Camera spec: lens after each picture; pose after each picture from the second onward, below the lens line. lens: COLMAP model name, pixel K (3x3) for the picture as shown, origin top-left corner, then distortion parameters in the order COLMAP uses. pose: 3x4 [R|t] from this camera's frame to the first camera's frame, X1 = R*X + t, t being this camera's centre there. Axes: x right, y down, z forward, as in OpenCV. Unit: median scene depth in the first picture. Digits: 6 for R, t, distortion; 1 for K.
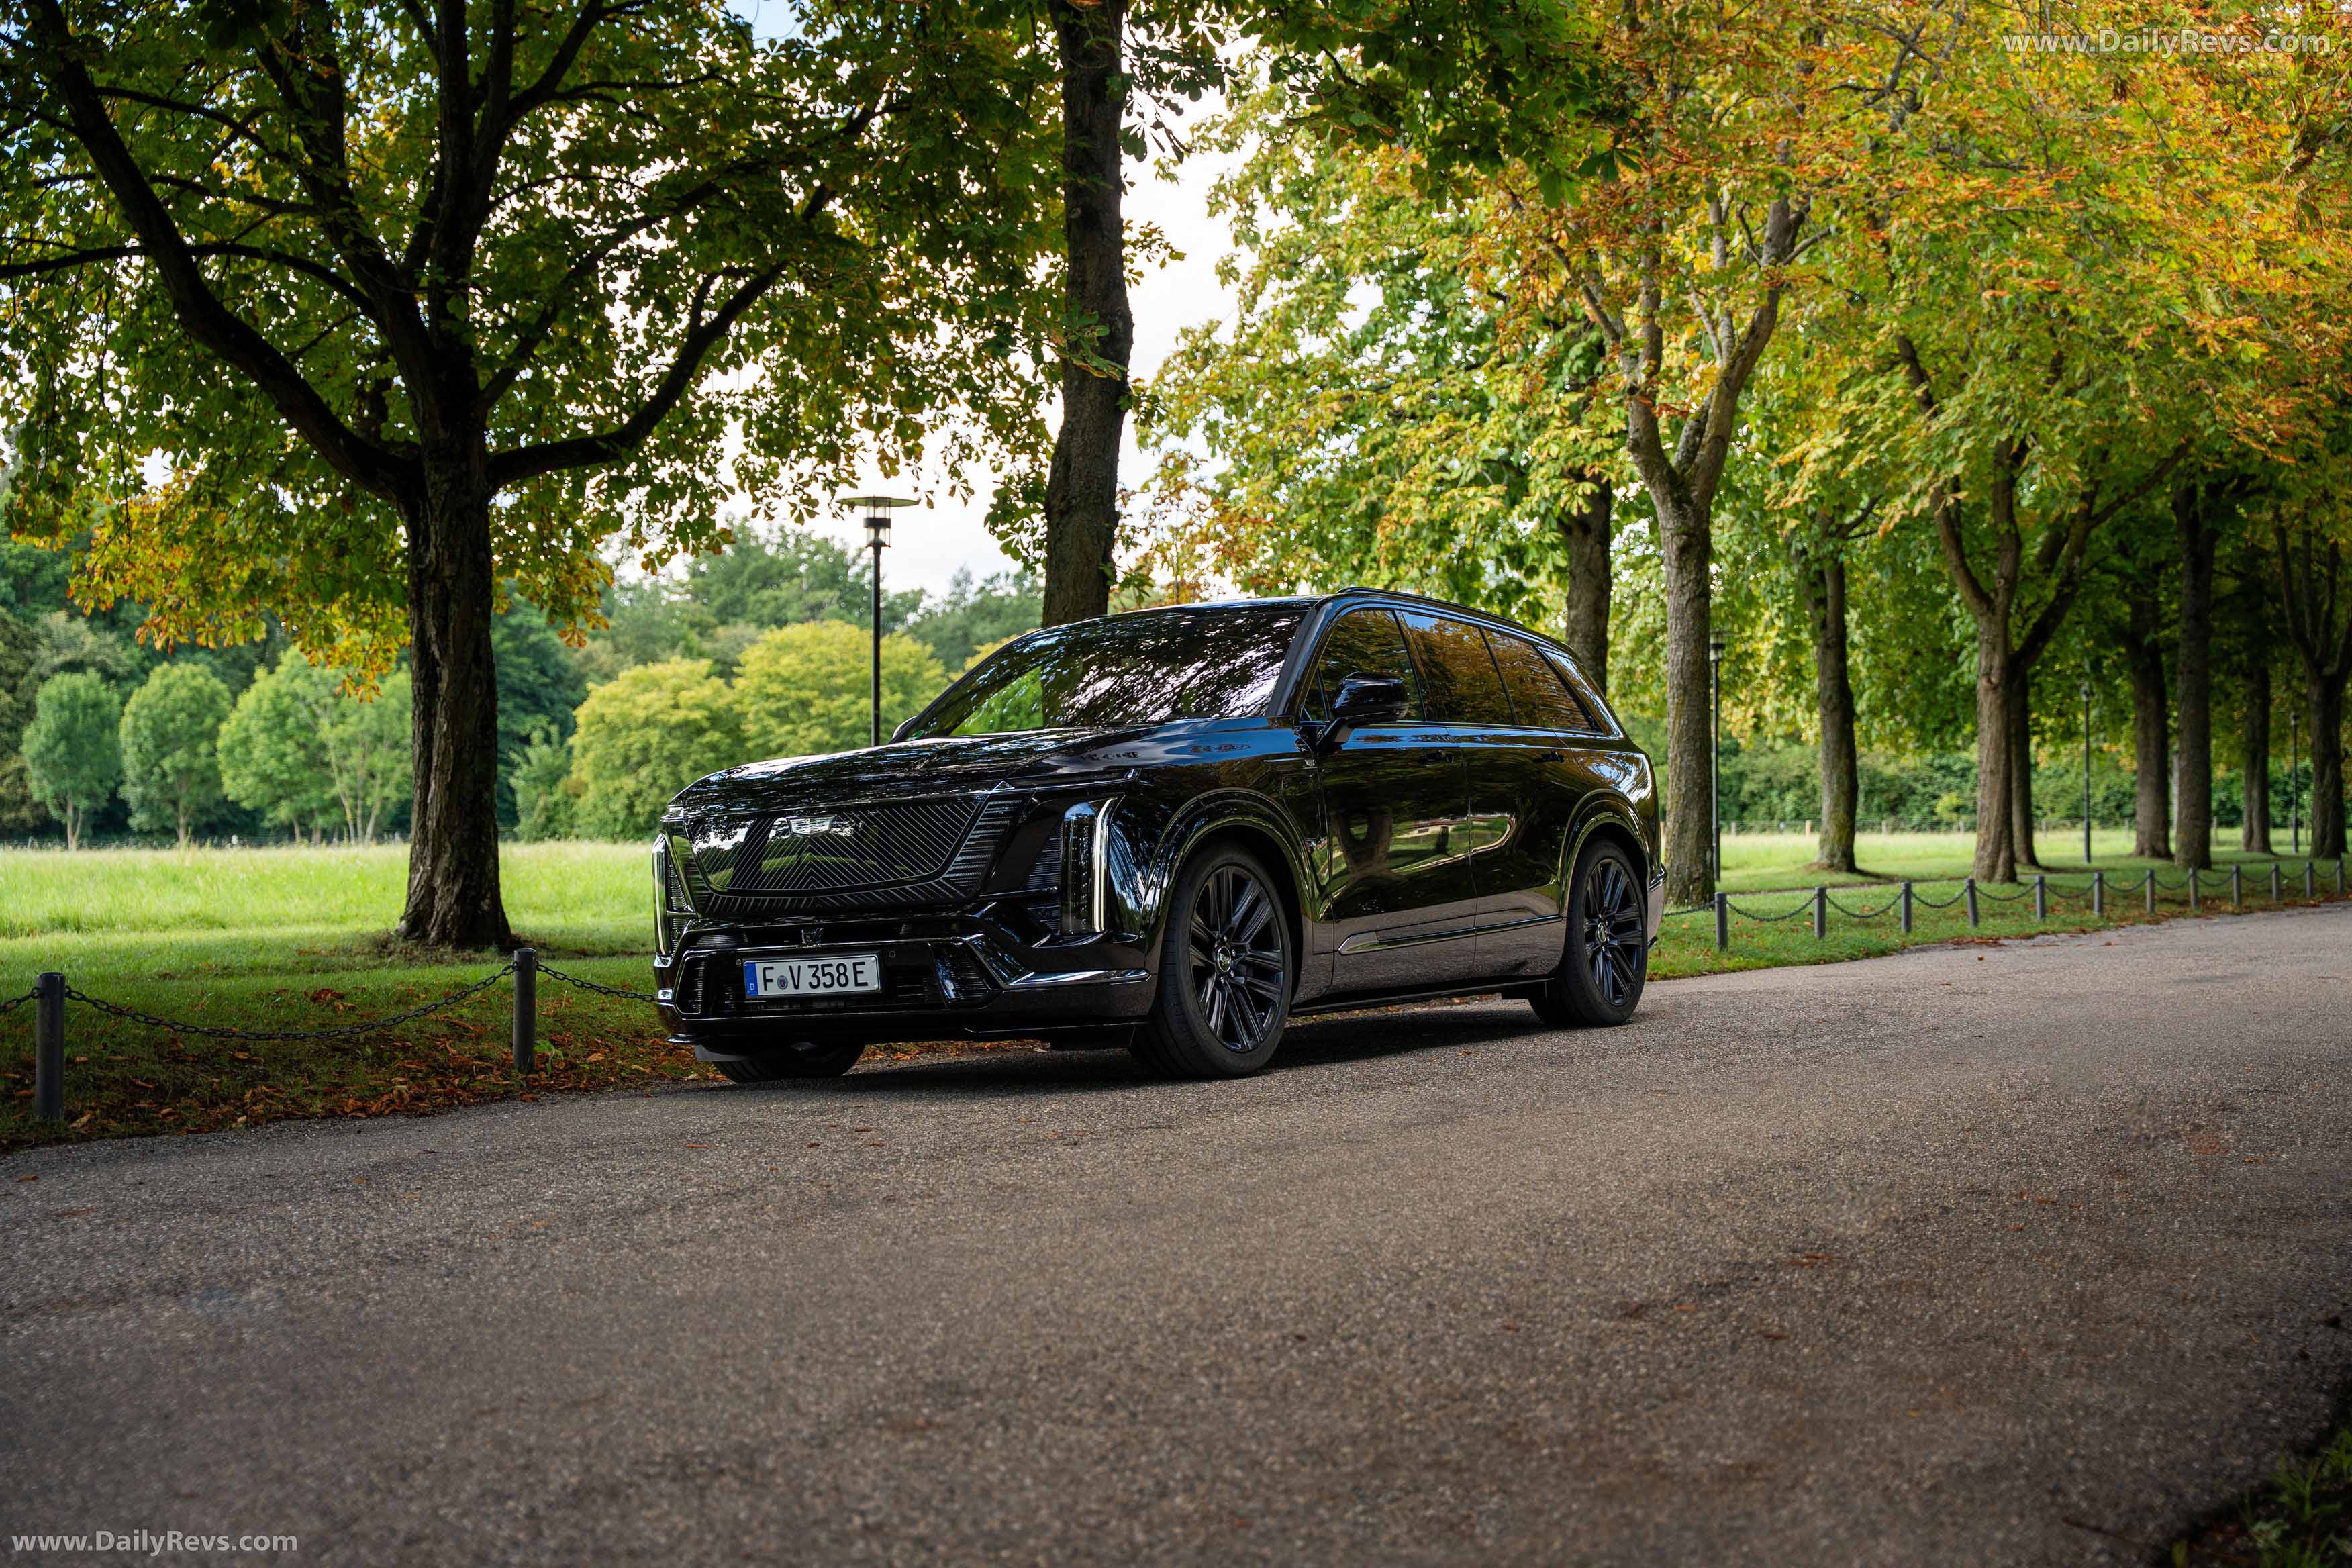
lens RADIAL K [[3148.2, 0, 1176.0], [0, 3148.2, 780.7], [0, 0, 1]] dist [0.031503, 0.000000]
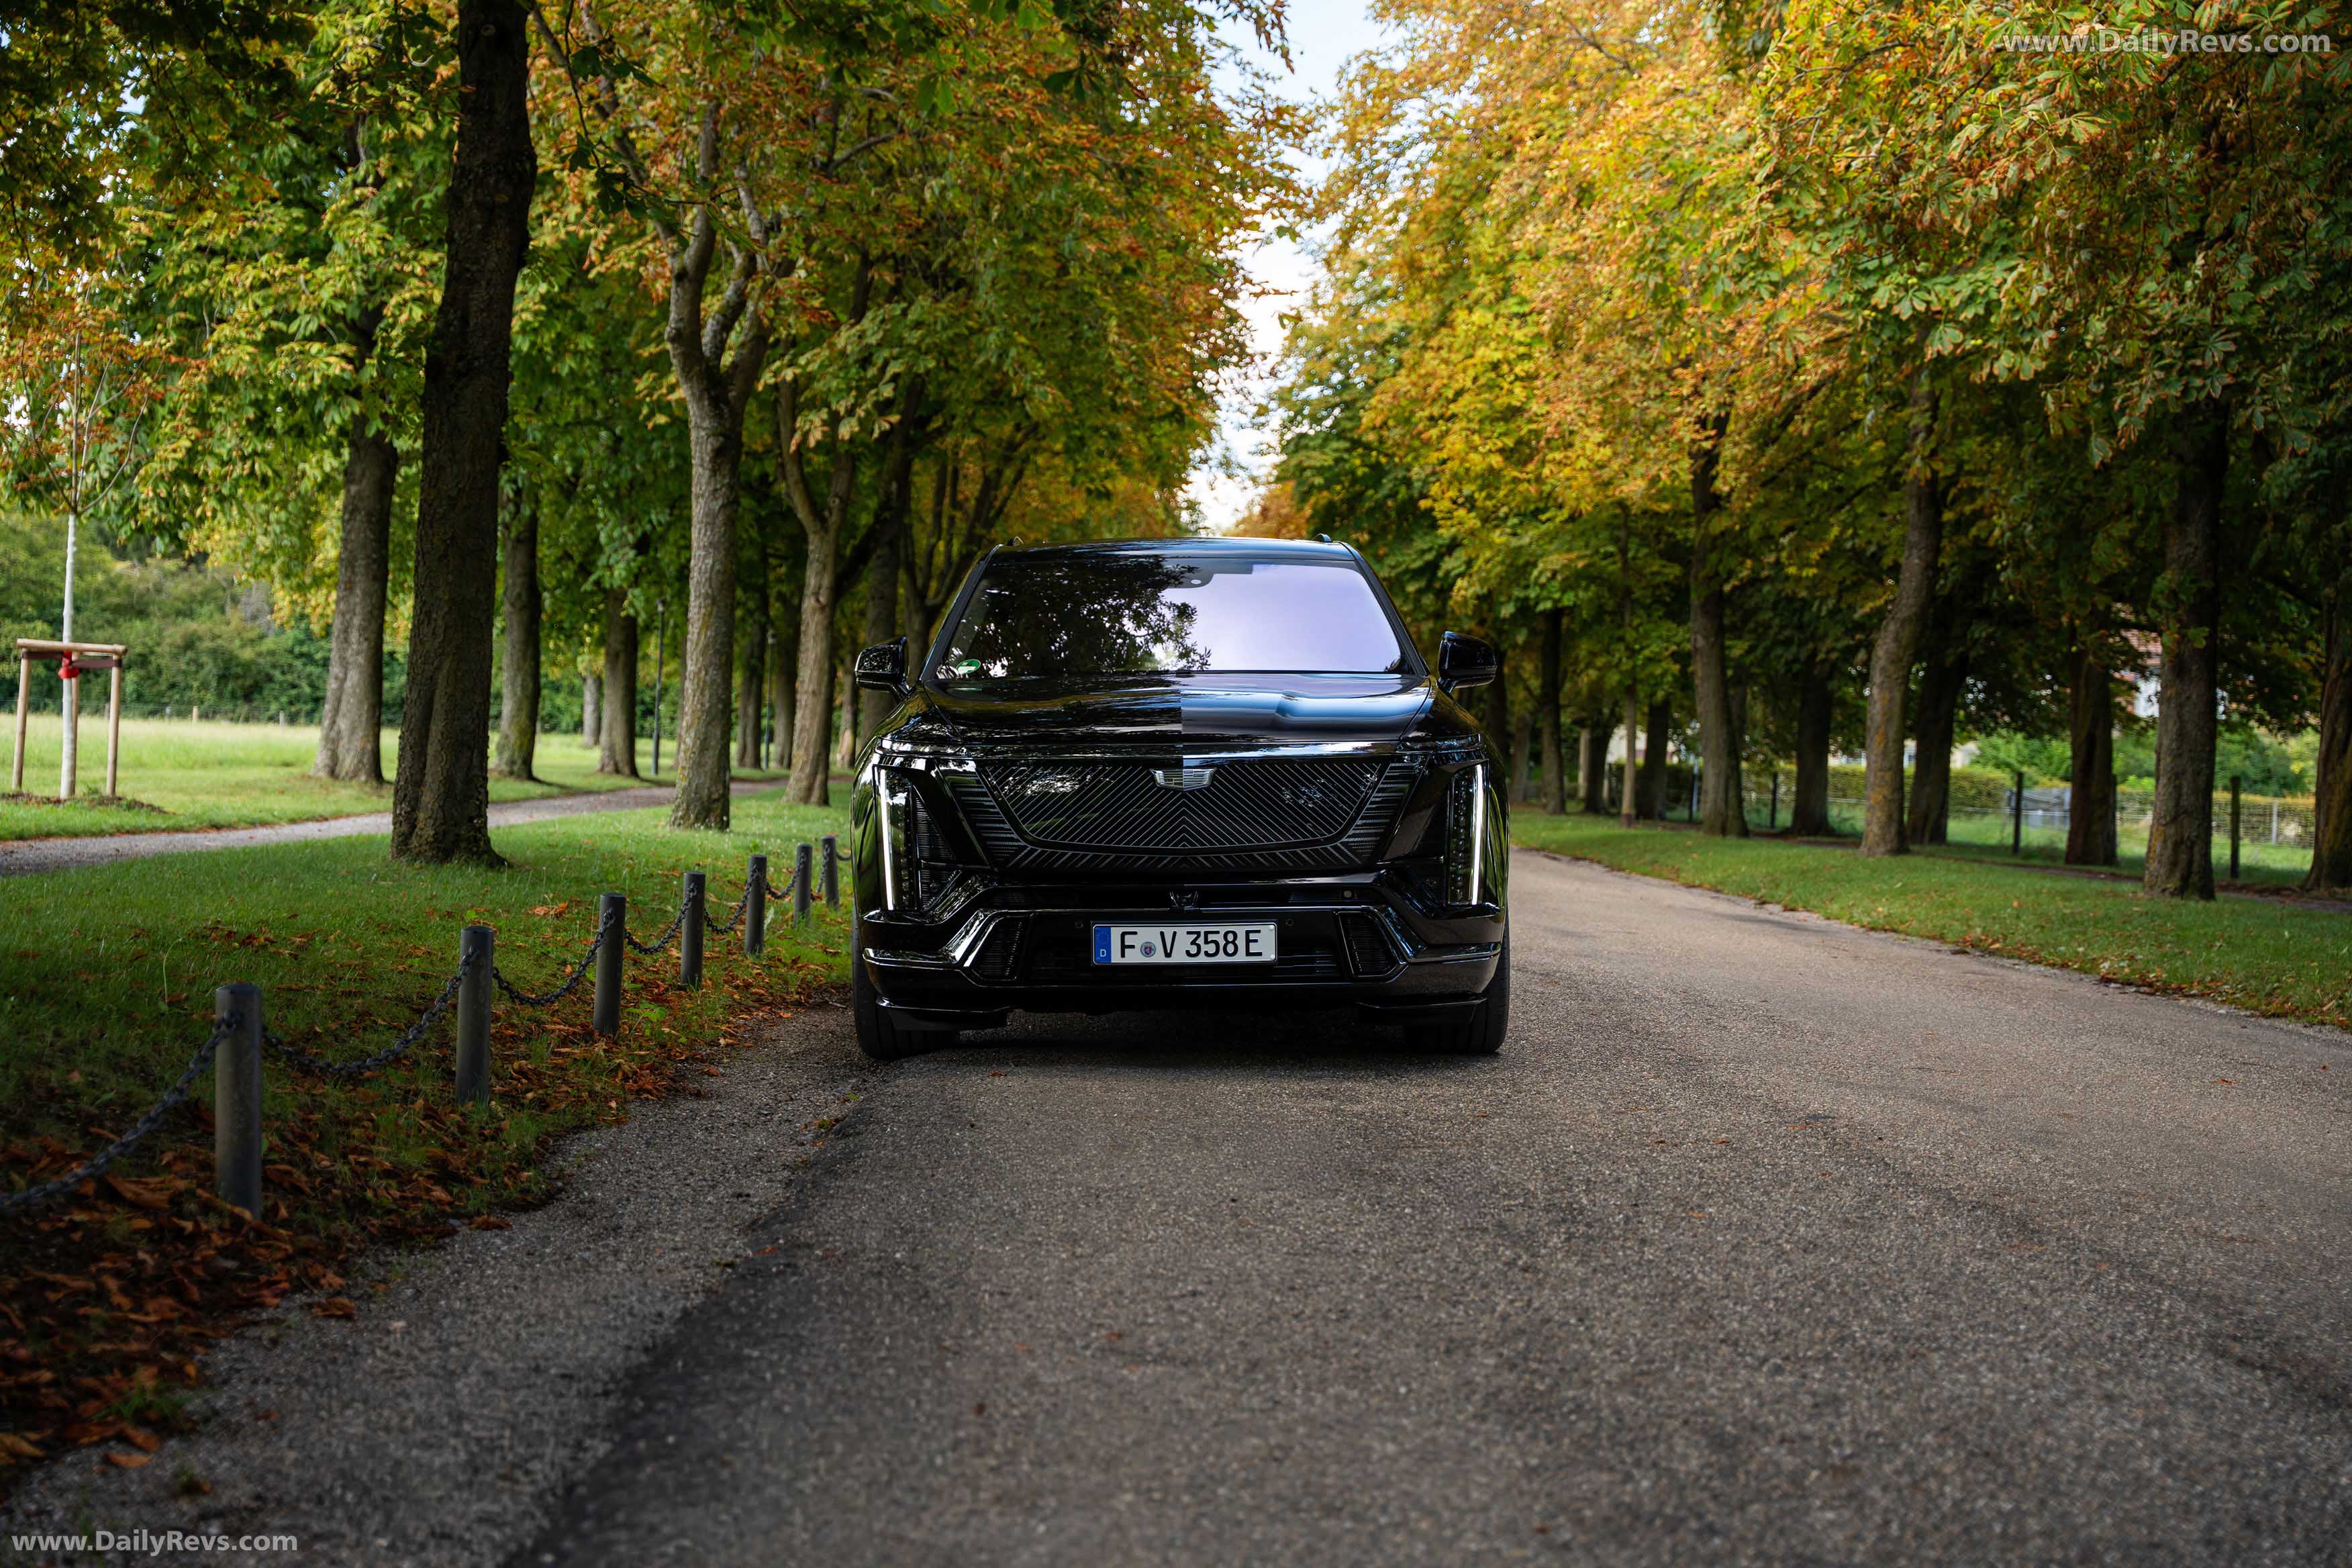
lens RADIAL K [[3351.1, 0, 1176.0], [0, 3351.1, 786.8], [0, 0, 1]] dist [0.003083, 0.000000]
pose [[0.816799, 0.040326, 0.575511, -0.251149], [-0.062605, 0.997859, 0.018933, -0.000610], [-0.573515, -0.051494, 0.817575, 0.076729]]
